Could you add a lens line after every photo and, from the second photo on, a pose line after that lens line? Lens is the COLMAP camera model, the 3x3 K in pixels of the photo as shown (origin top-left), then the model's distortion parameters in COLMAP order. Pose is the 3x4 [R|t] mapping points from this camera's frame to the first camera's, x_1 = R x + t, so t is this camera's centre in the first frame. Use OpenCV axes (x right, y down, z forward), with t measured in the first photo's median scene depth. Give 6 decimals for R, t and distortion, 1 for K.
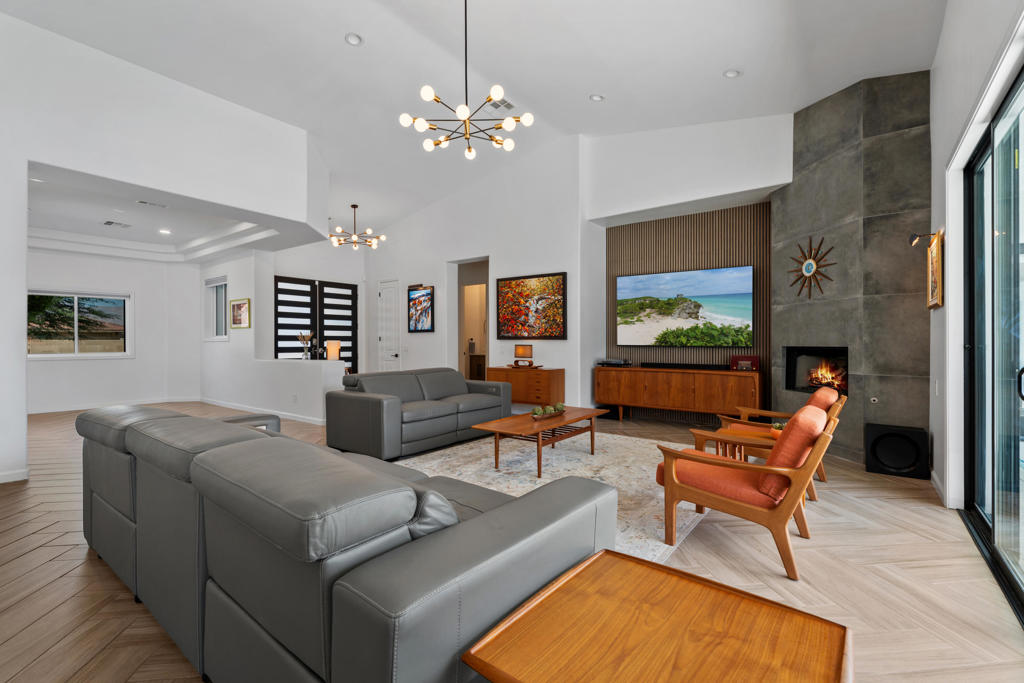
lens RADIAL K [[459.5, 0, 508.1], [0, 459.5, 343.2], [0, 0, 1]] dist [0.002339, 0.000285]
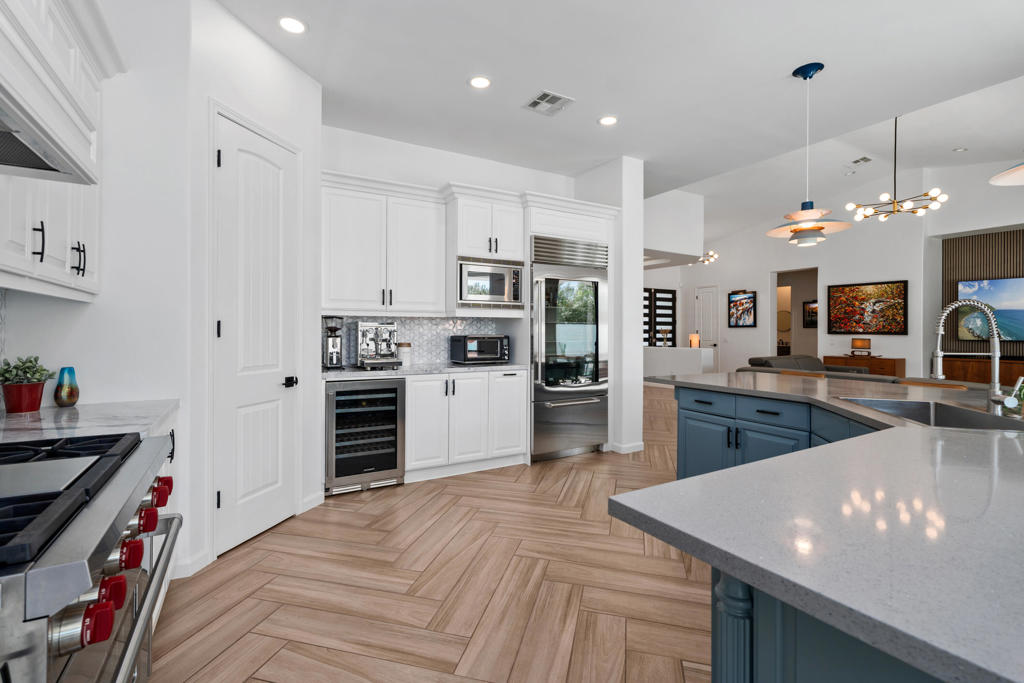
lens RADIAL K [[455.9, 0, 505.7], [0, 455.9, 331.3], [0, 0, 1]] dist [-0.000398, 0.000033]
pose [[0.922086, 0.006523, -0.386929, -0.371284], [-0.007446, 0.999972, -0.000886, -0.008226], [0.386912, 0.003698, 0.922109, -0.513881]]
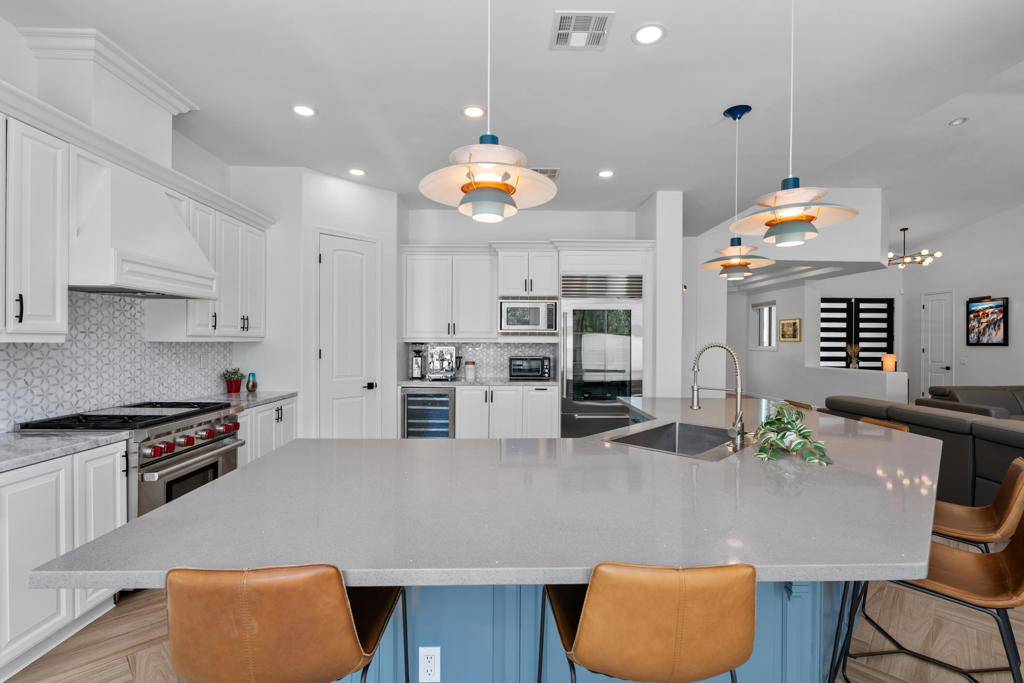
lens RADIAL K [[459.5, 0, 508.1], [0, 459.5, 343.2], [0, 0, 1]] dist [0.002339, 0.000285]
pose [[0.618103, 0.009975, -0.786034, -0.061672], [-0.010026, 0.999938, 0.004806, -0.028508], [0.786033, 0.004911, 0.618165, -0.464736]]
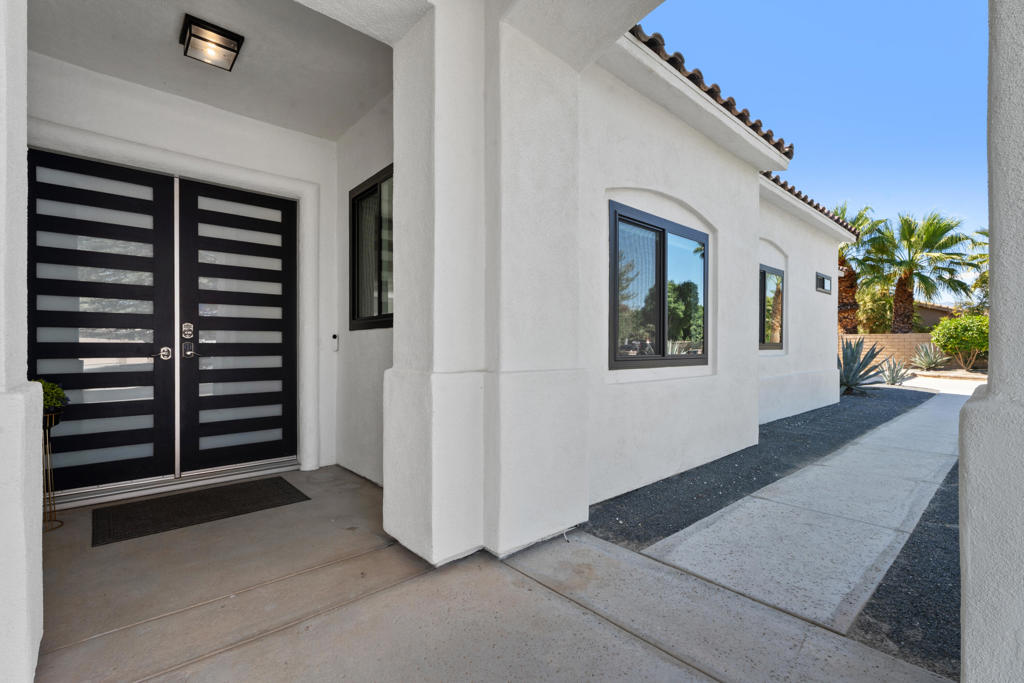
lens RADIAL K [[459.5, 0, 508.1], [0, 459.5, 343.2], [0, 0, 1]] dist [0.002339, 0.000285]
pose [[0.981689, 0.004471, -0.190436, -0.070172], [-0.005346, 0.999977, -0.004081, 0.009791], [0.190413, 0.005024, 0.981691, 0.839549]]
